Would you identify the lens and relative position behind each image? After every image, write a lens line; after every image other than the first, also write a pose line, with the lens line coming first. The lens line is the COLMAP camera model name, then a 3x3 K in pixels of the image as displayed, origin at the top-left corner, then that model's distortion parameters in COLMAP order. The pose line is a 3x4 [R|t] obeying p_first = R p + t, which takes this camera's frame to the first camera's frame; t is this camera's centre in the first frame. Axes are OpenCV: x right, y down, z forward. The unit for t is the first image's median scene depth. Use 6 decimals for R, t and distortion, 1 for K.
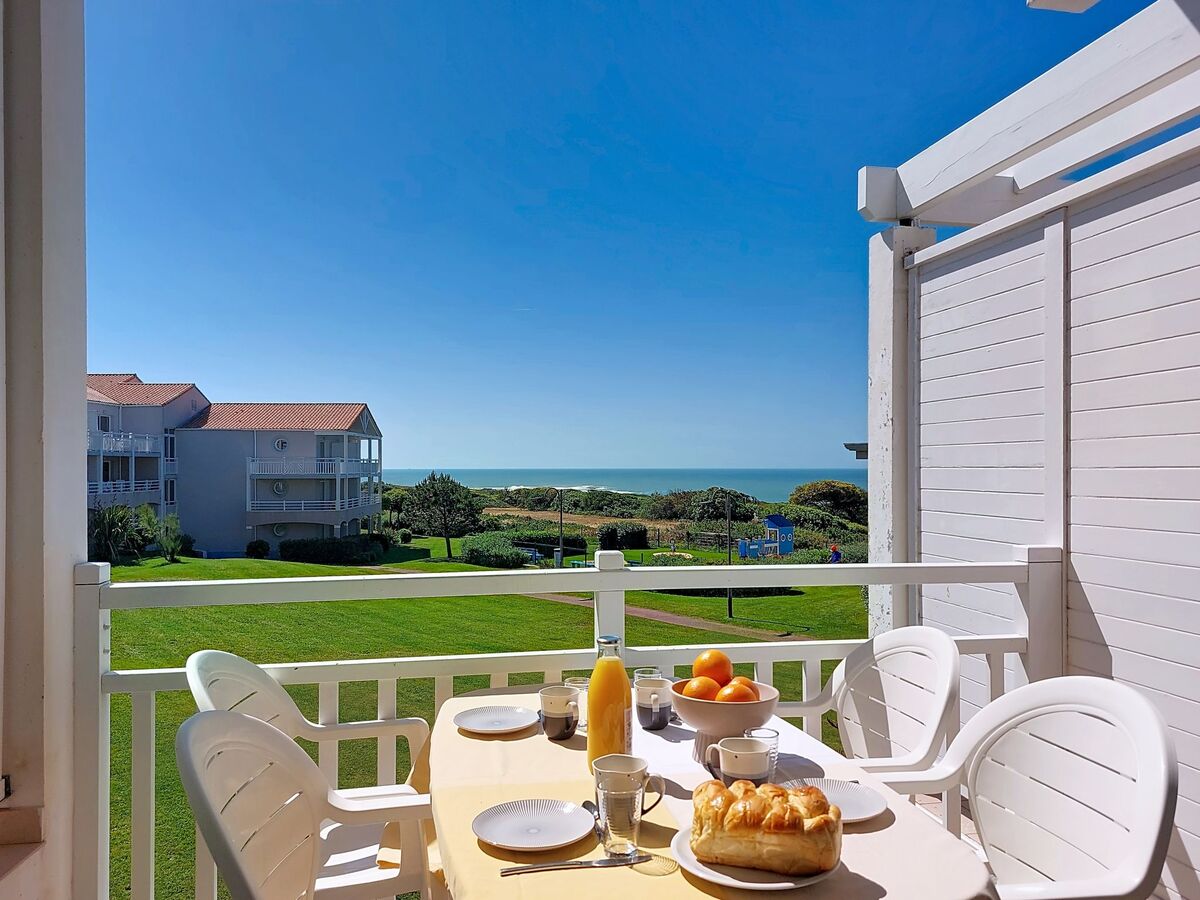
lens RADIAL K [[912.3, 0, 611.0], [0, 912.3, 486.5], [0, 0, 1]] dist [0.126880, -0.180595]
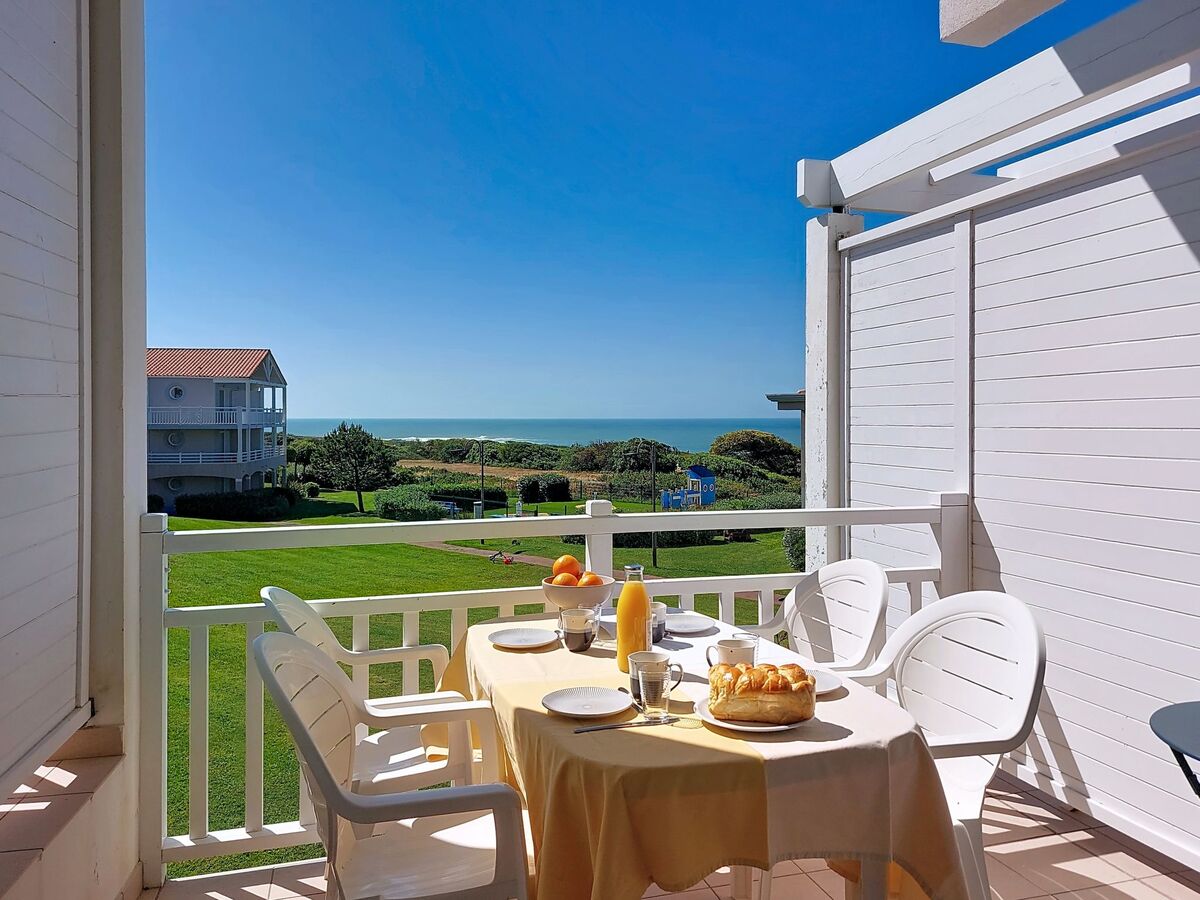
lens RADIAL K [[964.0, 0, 623.7], [0, 964.0, 446.9], [0, 0, 1]] dist [0.128332, -0.240619]
pose [[0.993987, -0.002646, 0.109471, -0.016224], [0.001377, 0.999931, 0.011671, -0.001709], [-0.109494, -0.011450, 0.993922, -0.034872]]
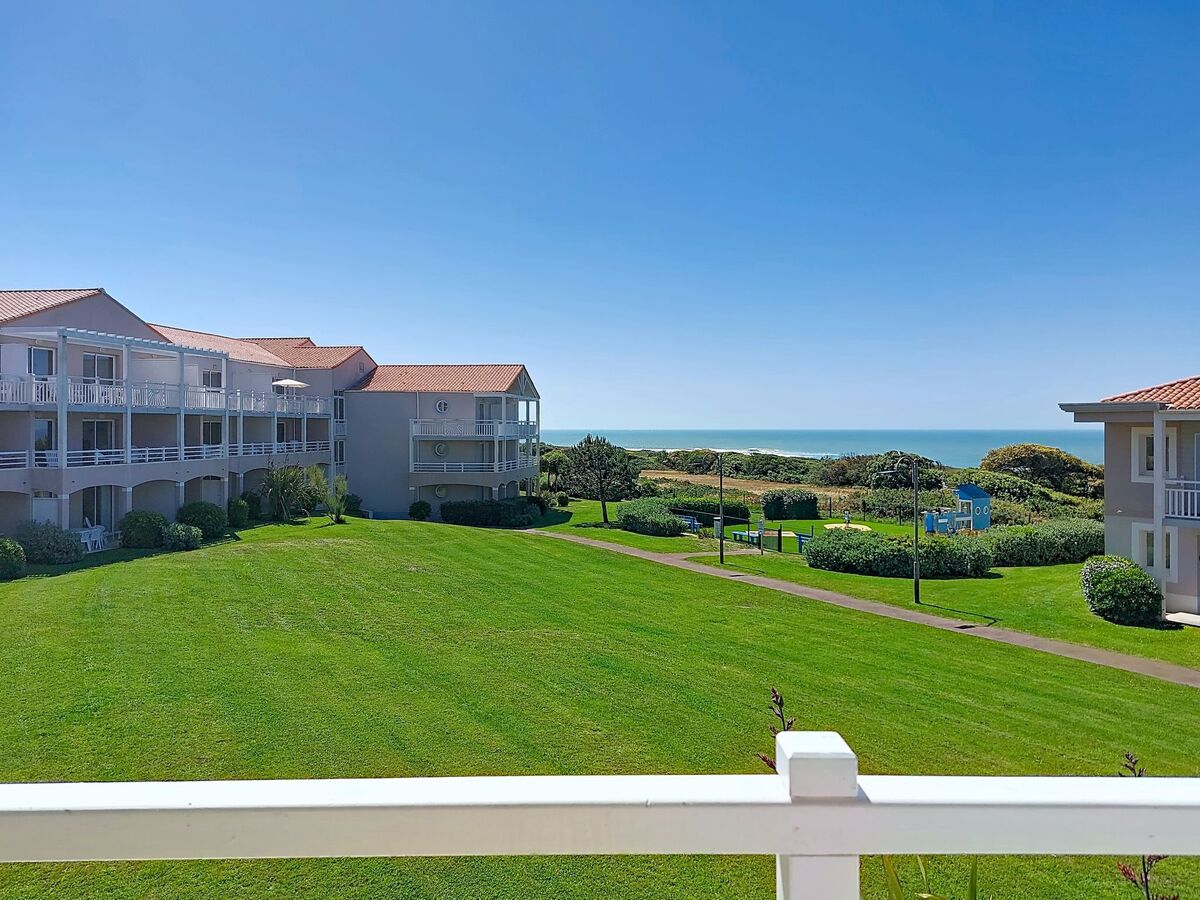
lens RADIAL K [[860.3, 0, 599.7], [0, 860.3, 467.1], [0, 0, 1]] dist [0.150966, -0.244492]
pose [[0.980930, 0.013333, -0.193905, -0.006319], [-0.007594, 0.999512, 0.030312, -0.009238], [0.194215, -0.028262, 0.980552, 0.110491]]
